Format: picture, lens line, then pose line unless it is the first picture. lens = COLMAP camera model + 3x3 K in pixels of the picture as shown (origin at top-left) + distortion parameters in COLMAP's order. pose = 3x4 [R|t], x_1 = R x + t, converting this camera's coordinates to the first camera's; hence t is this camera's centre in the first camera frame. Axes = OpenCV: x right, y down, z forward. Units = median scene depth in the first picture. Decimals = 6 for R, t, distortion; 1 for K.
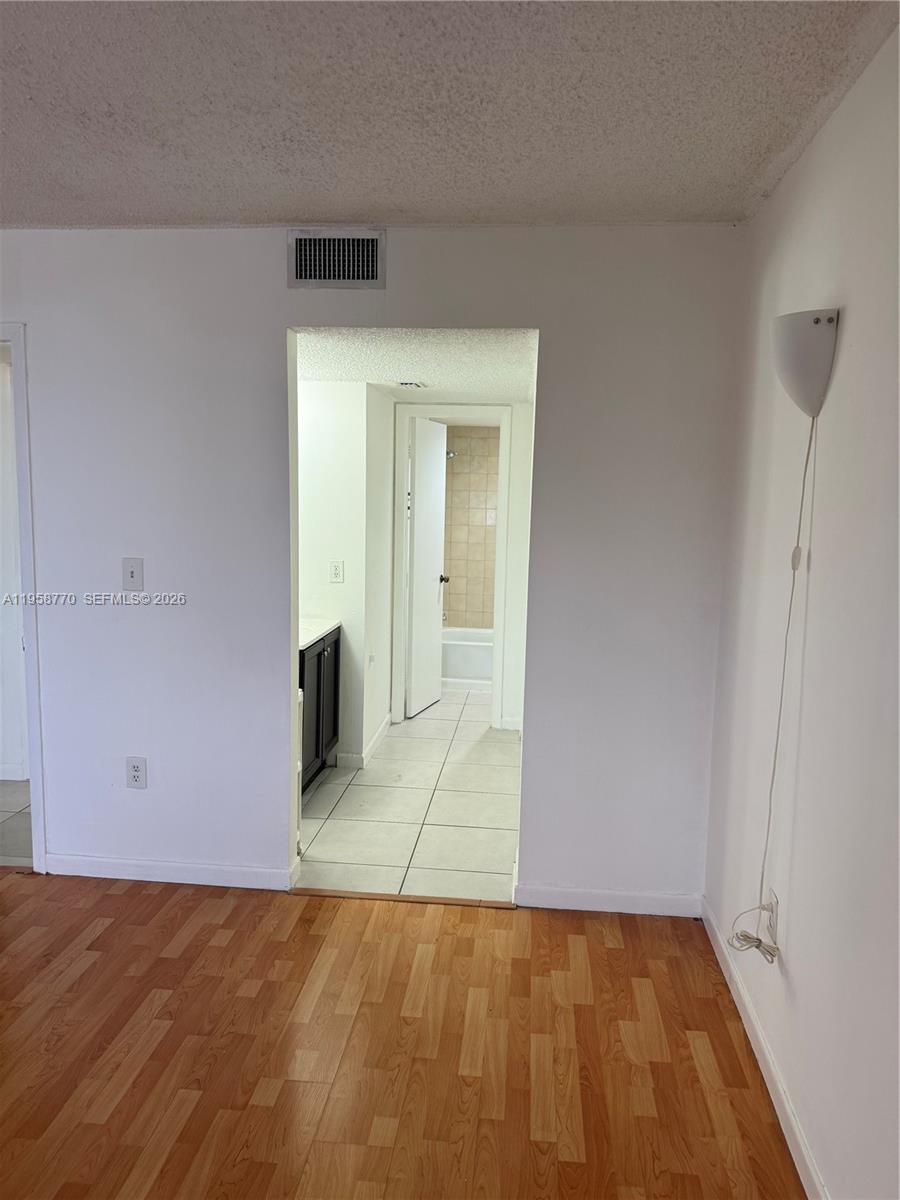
lens RADIAL K [[836.7, 0, 450.0], [0, 836.7, 600.0], [0, 0, 1]] dist [0.011829, -0.001884]
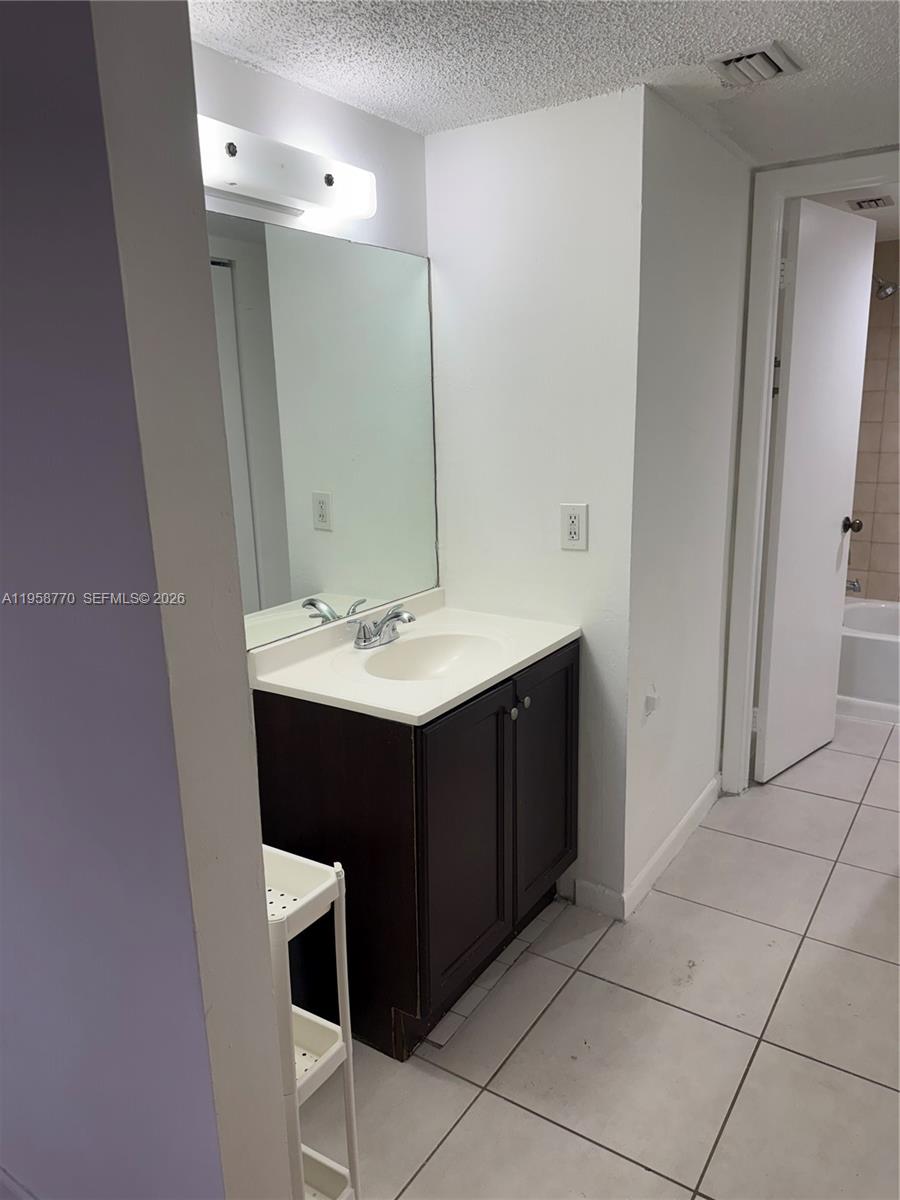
lens RADIAL K [[836.7, 0, 450.0], [0, 836.7, 600.0], [0, 0, 1]] dist [0.011829, -0.001884]
pose [[0.880107, 0.062039, -0.470705, 0.028984], [-0.011574, 0.993935, 0.109359, -0.042821], [0.474635, -0.090800, 0.875487, 0.526089]]
